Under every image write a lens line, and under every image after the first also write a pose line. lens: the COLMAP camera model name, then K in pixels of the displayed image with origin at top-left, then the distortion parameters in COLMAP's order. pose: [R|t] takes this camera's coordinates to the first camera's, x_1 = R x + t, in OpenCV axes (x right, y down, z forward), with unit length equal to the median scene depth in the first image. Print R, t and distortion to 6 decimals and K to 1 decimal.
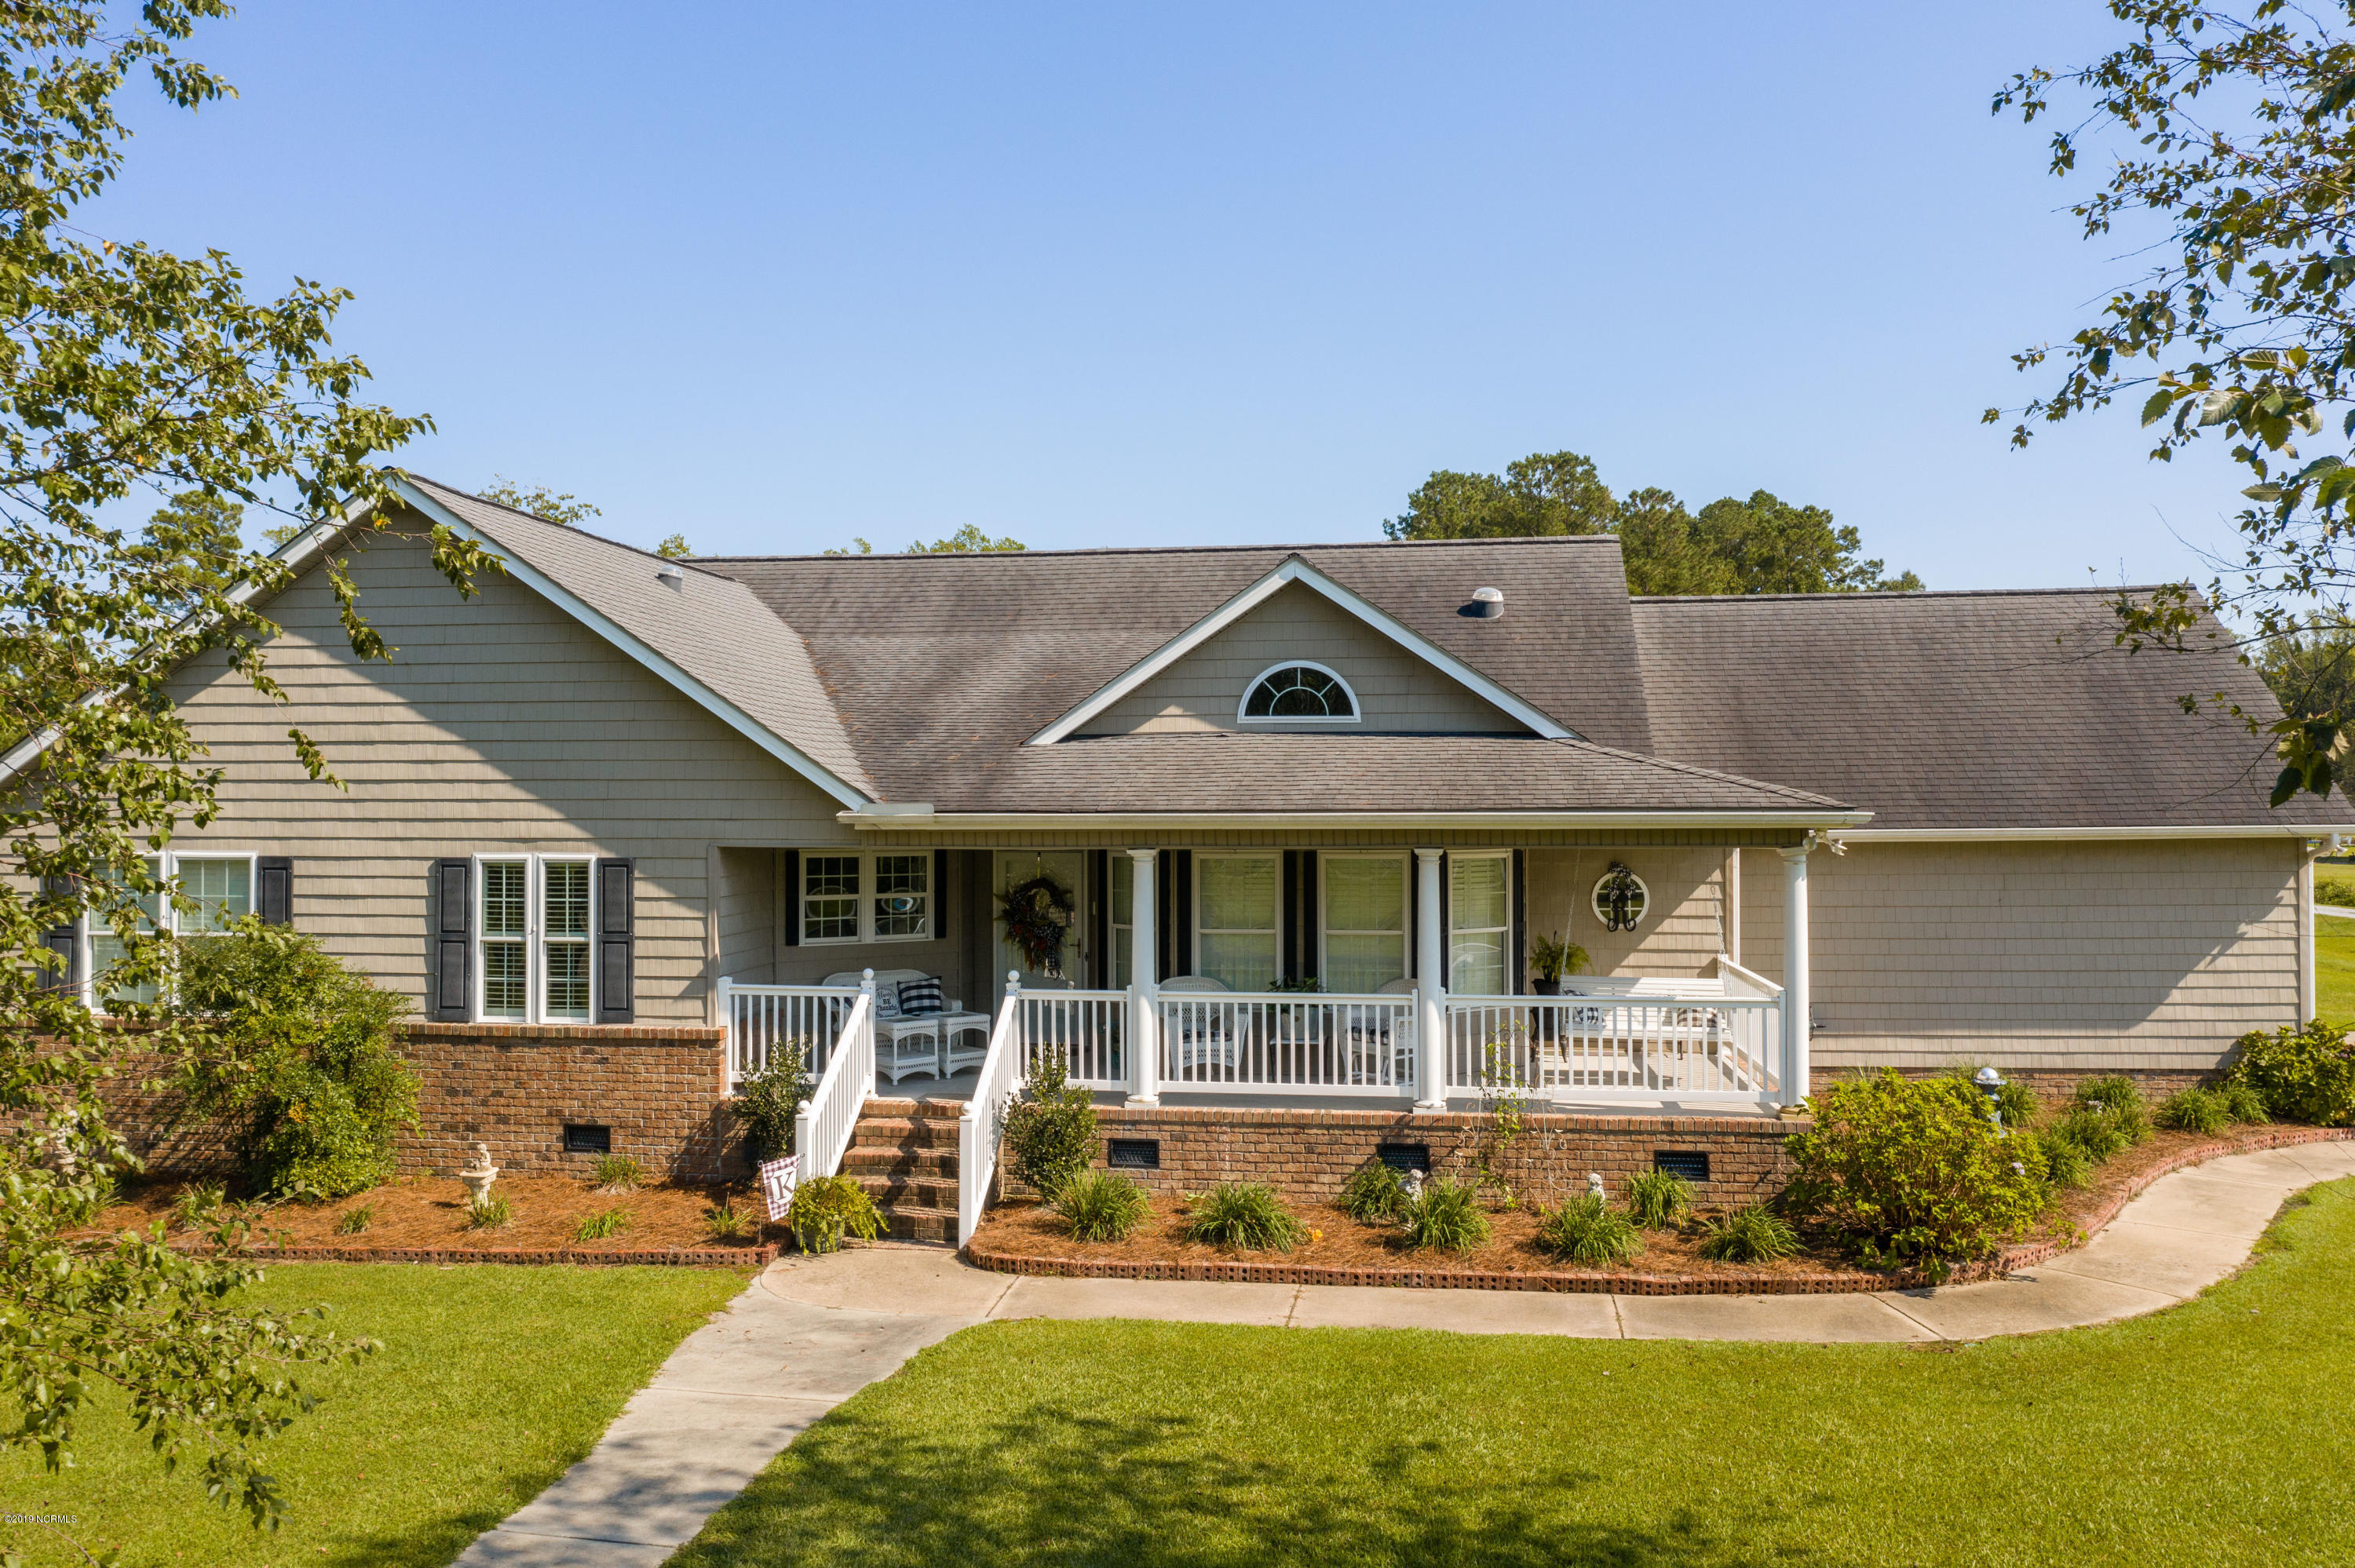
lens RADIAL K [[1849.9, 0, 1185.5], [0, 1849.9, 788.5], [0, 0, 1]] dist [-0.002306, 0.000127]
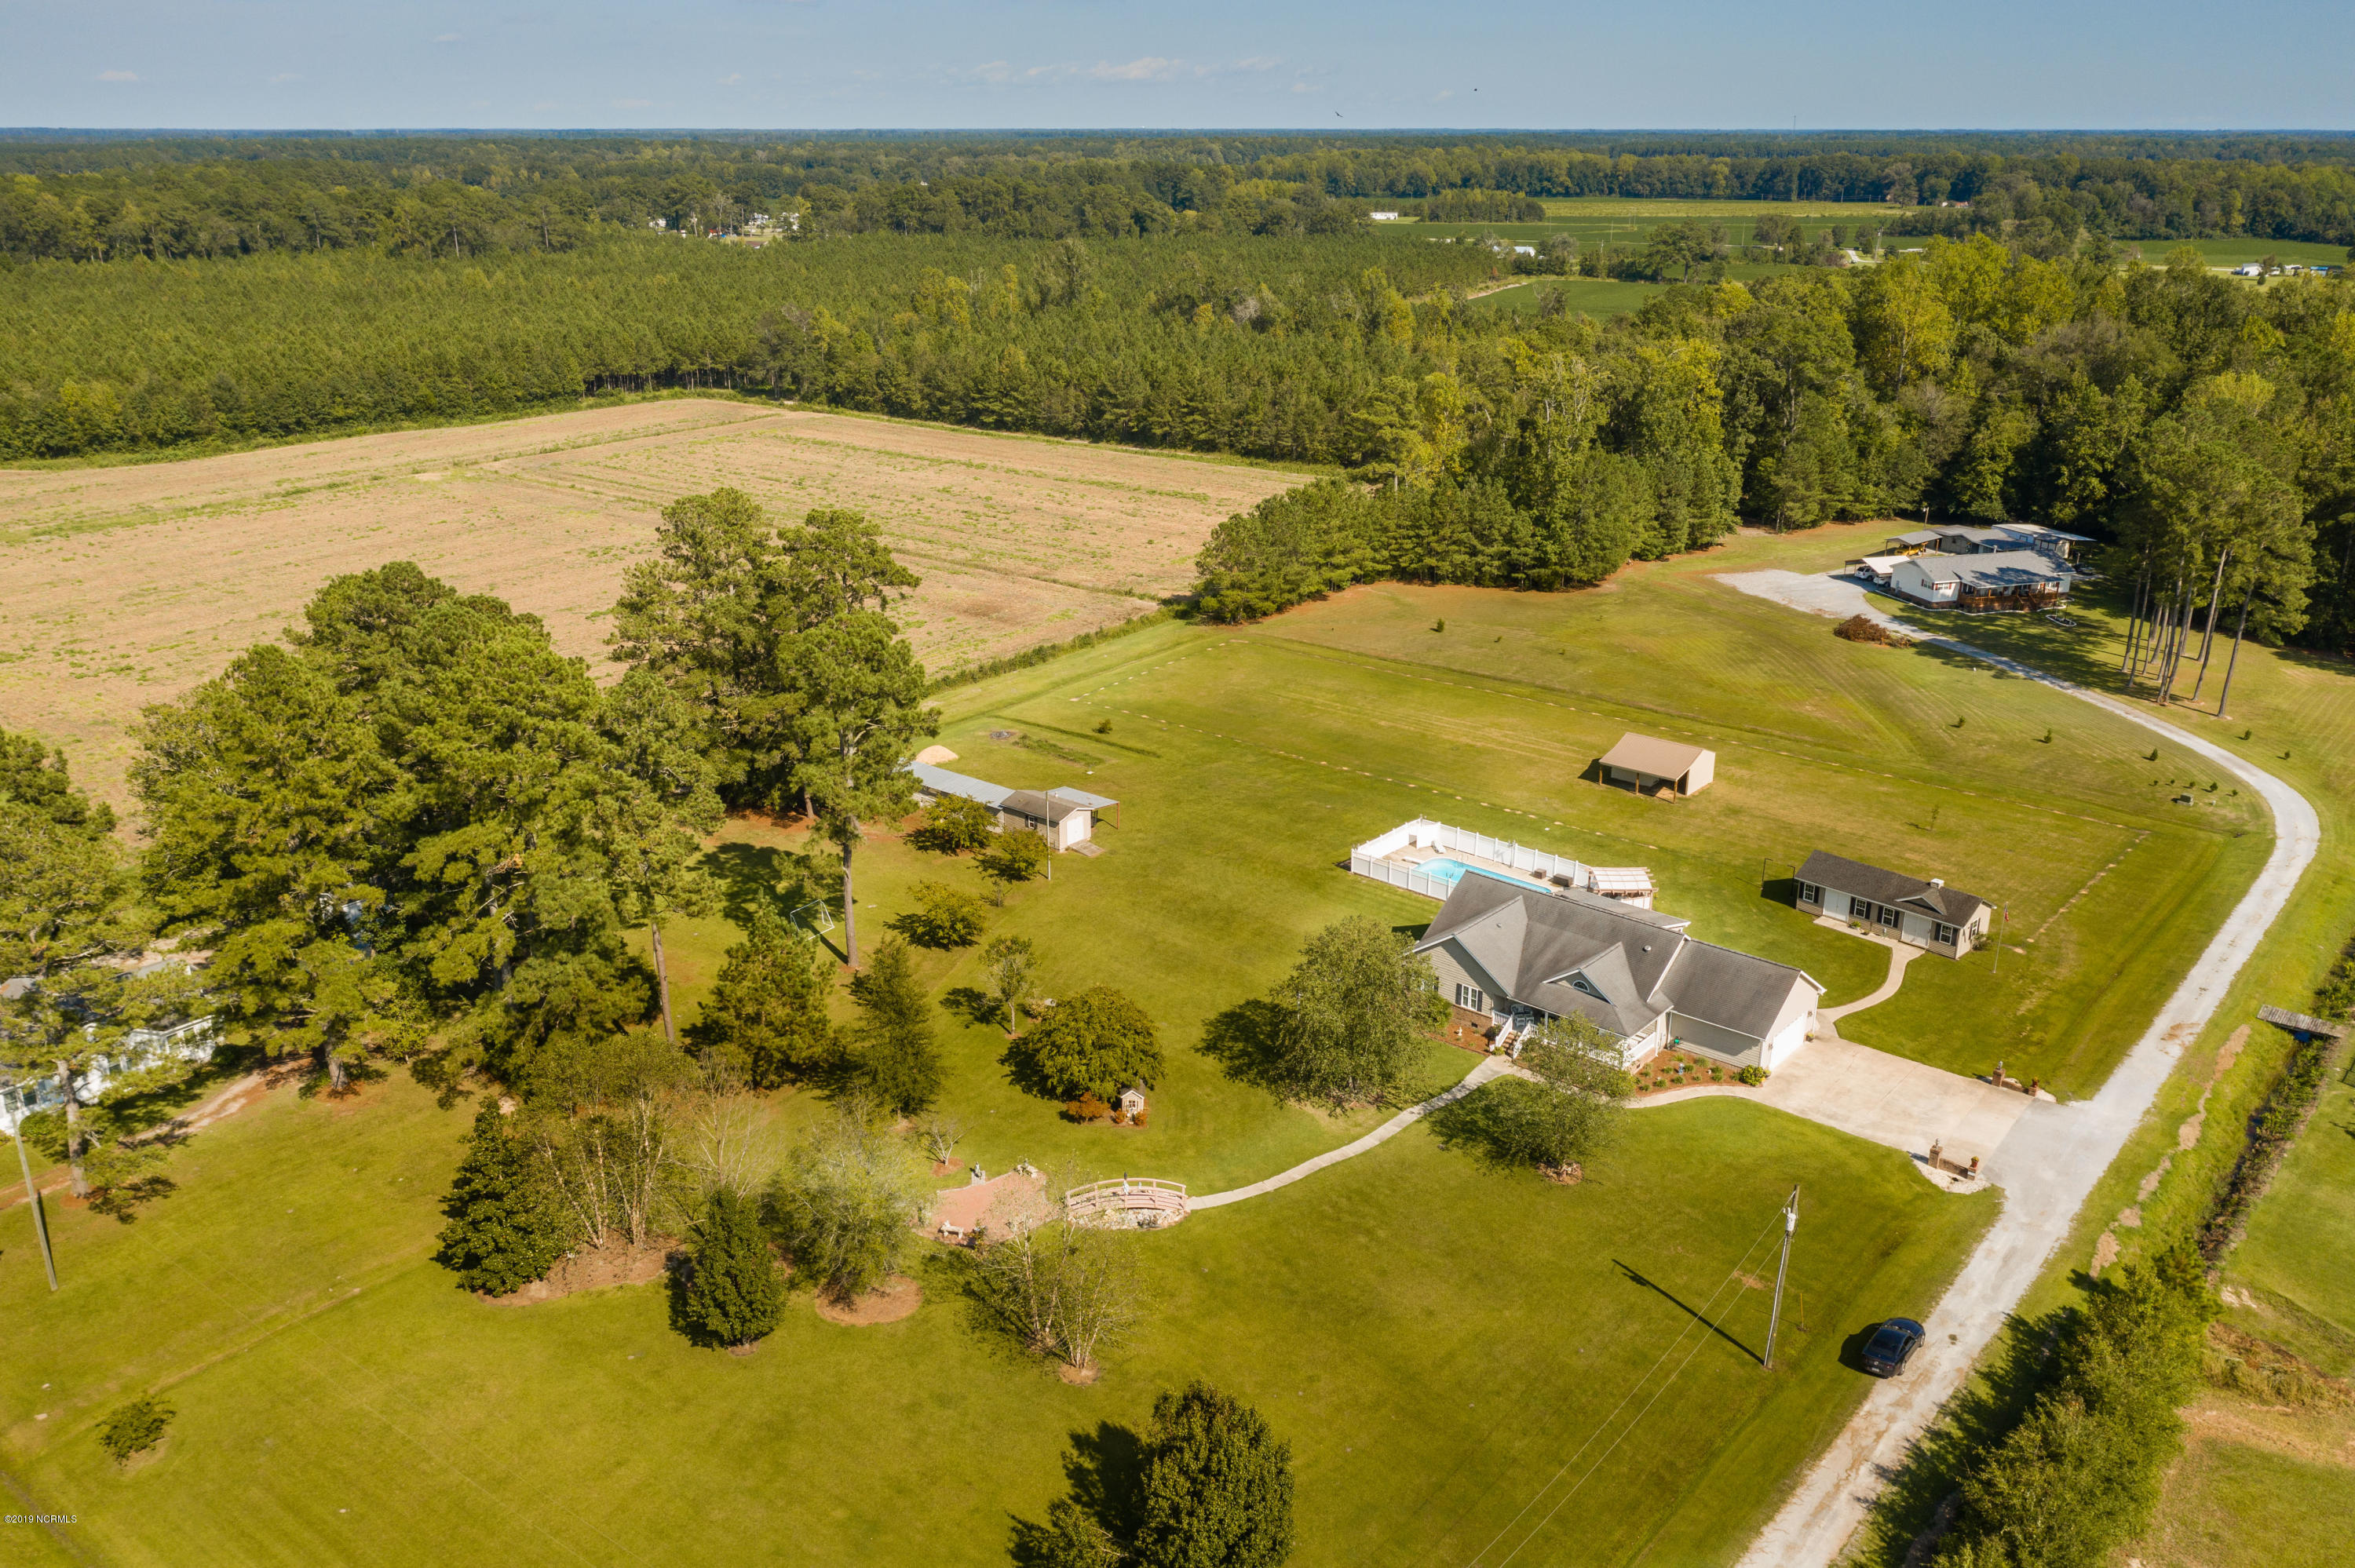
lens RADIAL K [[1849.9, 0, 1185.5], [0, 1849.9, 788.5], [0, 0, 1]] dist [-0.002306, 0.000127]
pose [[0.840242, 0.189993, -0.507834, 2.958731], [-0.007643, 0.940656, 0.339277, -4.160192], [0.542157, -0.281193, 0.791831, -6.749216]]
